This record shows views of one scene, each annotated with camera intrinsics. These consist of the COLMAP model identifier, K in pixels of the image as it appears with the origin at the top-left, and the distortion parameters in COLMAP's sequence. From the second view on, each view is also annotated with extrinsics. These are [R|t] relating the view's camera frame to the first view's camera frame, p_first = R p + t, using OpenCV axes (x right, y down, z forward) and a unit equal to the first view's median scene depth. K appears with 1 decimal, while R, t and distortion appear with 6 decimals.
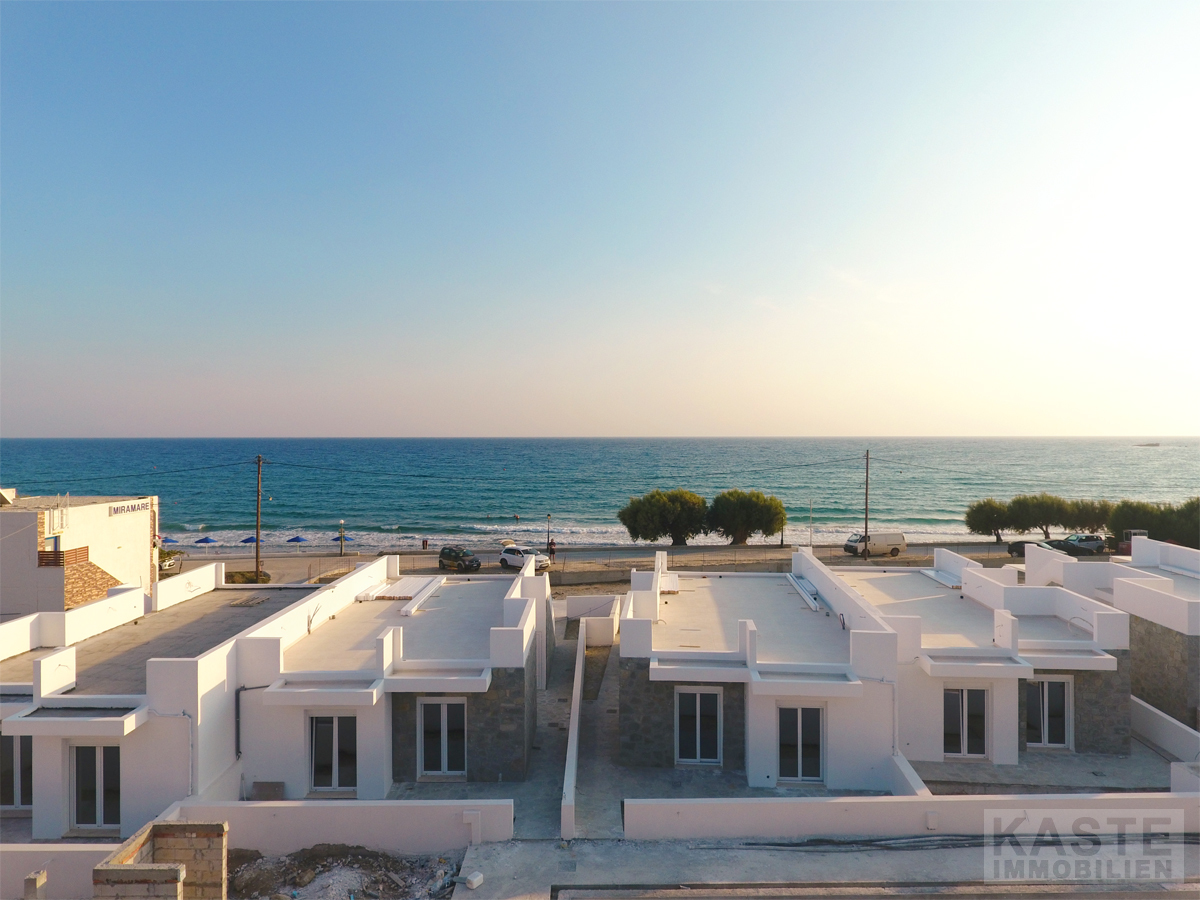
lens RADIAL K [[698.5, 0, 595.2], [0, 698.5, 449.0], [0, 0, 1]] dist [-0.001859, -0.000035]
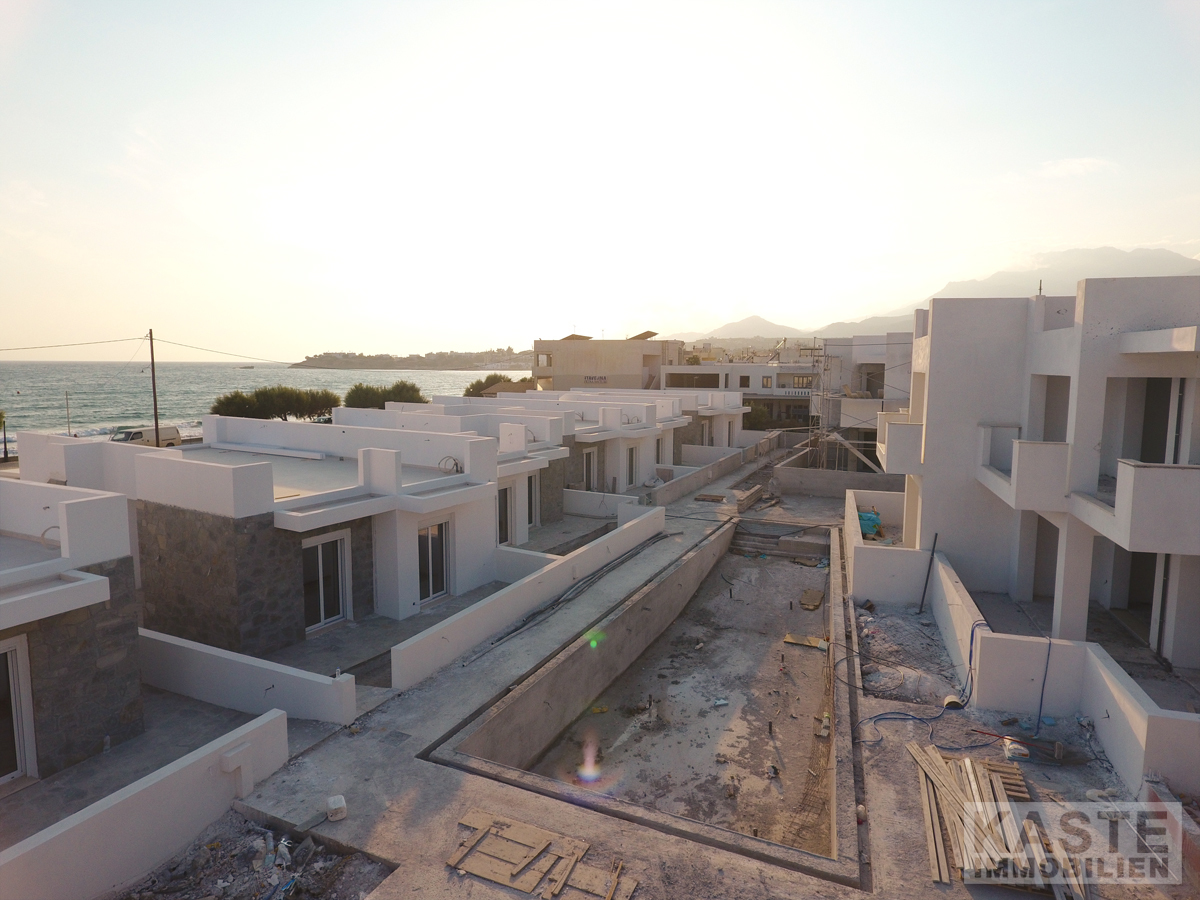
lens RADIAL K [[698.5, 0, 596.0], [0, 698.5, 442.8], [0, 0, 1]] dist [-0.001859, -0.000035]
pose [[0.442627, -0.098662, 0.891262, -0.456172], [0.001186, 0.993992, 0.109446, 0.149279], [-0.896705, -0.047387, 0.440084, 0.372460]]
